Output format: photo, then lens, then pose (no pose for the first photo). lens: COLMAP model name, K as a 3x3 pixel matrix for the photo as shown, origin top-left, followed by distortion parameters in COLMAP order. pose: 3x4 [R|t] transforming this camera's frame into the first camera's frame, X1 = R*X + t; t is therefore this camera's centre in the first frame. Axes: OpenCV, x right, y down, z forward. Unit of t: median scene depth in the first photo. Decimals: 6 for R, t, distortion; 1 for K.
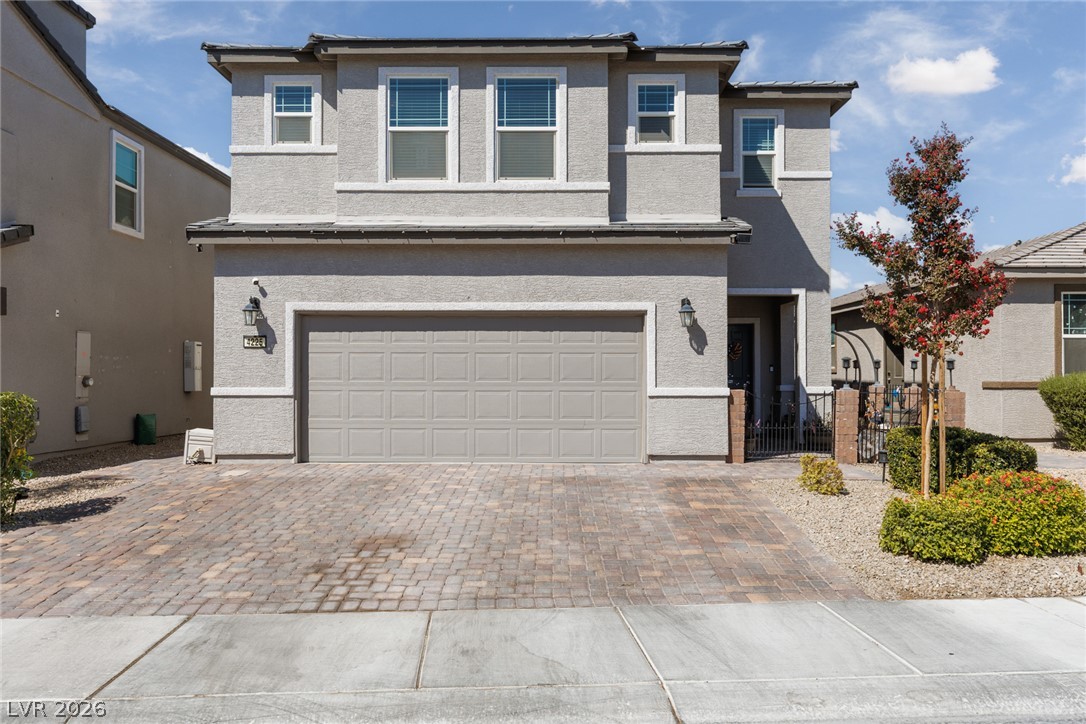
lens RADIAL K [[880.6, 0, 543.0], [0, 880.6, 362.0], [0, 0, 1]] dist [-0.003024, -0.000617]
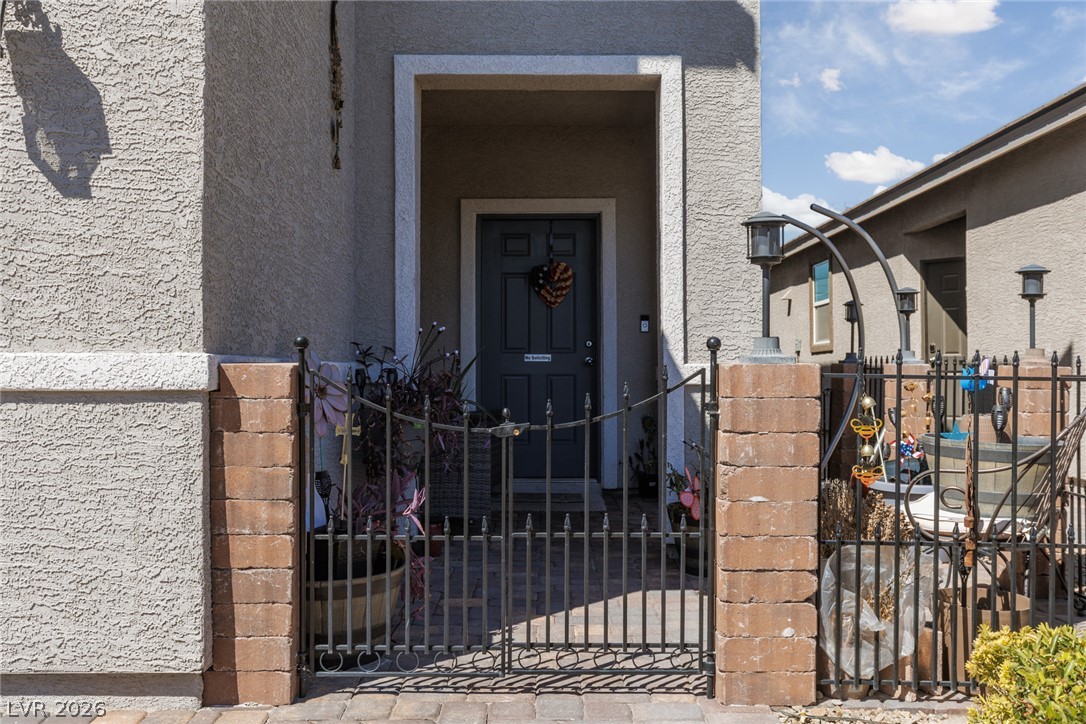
lens RADIAL K [[1000.0, 0, 543.0], [0, 1000.0, 362.0], [0, 0, 1]] dist [-0.005013, -0.001575]
pose [[0.999899, -0.004012, 0.013626, 0.287113], [0.004027, 0.999991, -0.001056, 0.032084], [-0.013622, 0.001111, 0.999907, 0.756172]]
